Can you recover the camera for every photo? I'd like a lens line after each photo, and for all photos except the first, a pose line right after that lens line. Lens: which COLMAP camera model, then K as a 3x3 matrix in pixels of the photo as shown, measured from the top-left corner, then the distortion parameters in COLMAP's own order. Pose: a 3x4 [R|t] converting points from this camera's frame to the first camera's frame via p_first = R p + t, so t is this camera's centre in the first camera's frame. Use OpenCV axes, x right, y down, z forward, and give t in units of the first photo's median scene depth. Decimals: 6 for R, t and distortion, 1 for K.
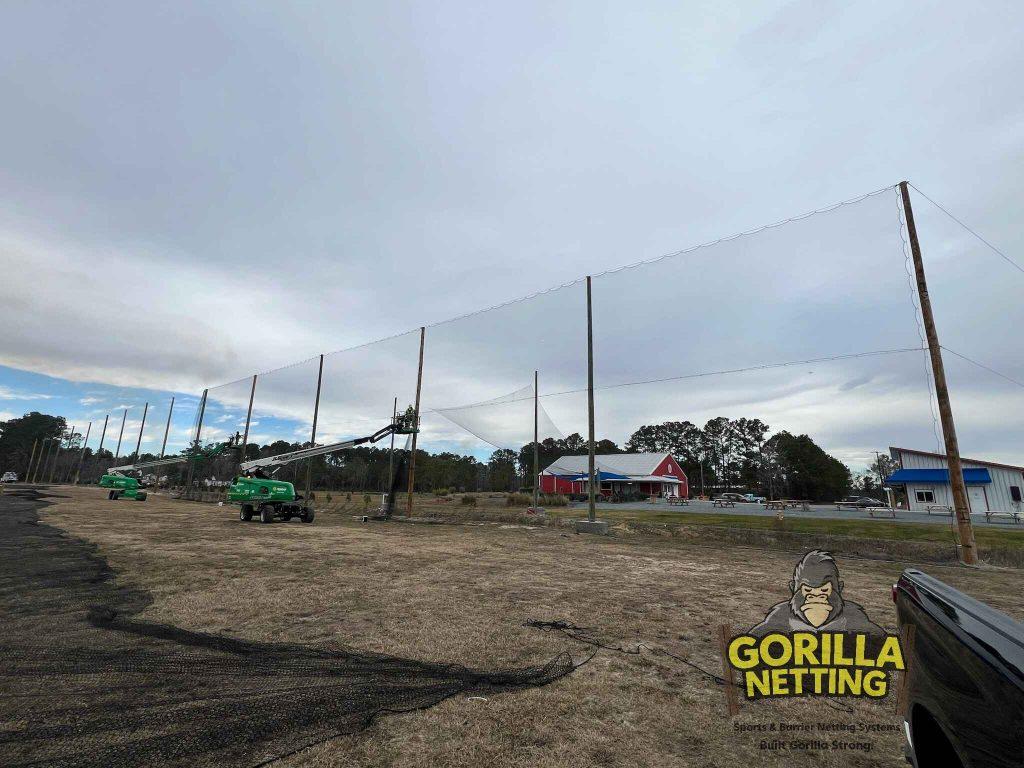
lens RADIAL K [[455.3, 0, 512.0], [0, 455.3, 384.0], [0, 0, 1]] dist [-0.017427, -0.000144]
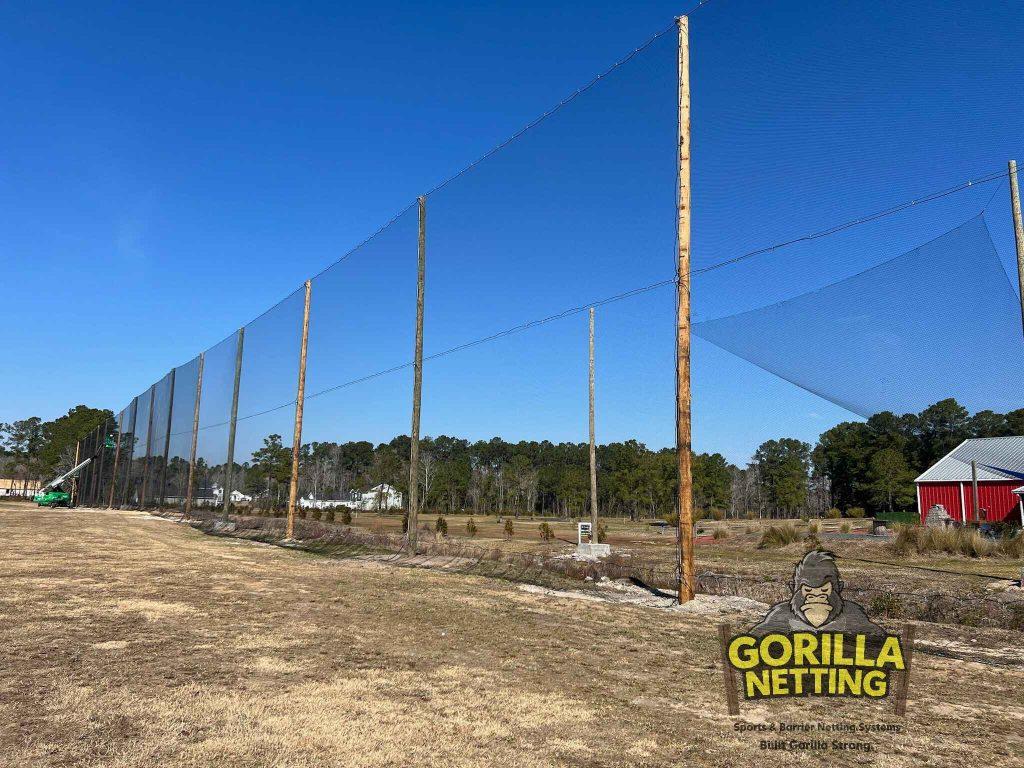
lens RADIAL K [[754.6, 0, 512.0], [0, 754.6, 384.0], [0, 0, 1]] dist [0.004295, -0.003983]
pose [[0.945337, -0.049684, -0.322288, -0.029300], [0.068108, 0.996611, 0.046138, 0.019143], [0.318903, -0.065566, 0.945517, 0.082099]]
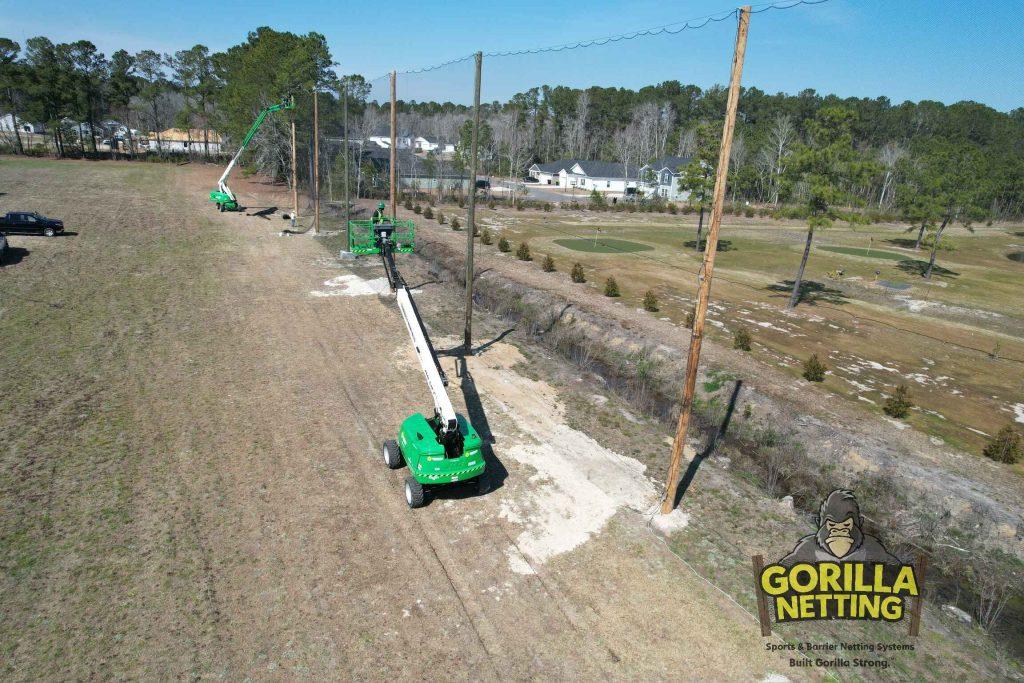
lens RADIAL K [[621.0, 0, 507.5], [0, 621.0, 308.9], [0, 0, 1]] dist [-0.061099, 0.054995]
pose [[0.896926, 0.153429, -0.414709, -0.549342], [0.060175, 0.886794, 0.458231, 0.047328], [0.438068, -0.435954, 0.786156, 0.497409]]
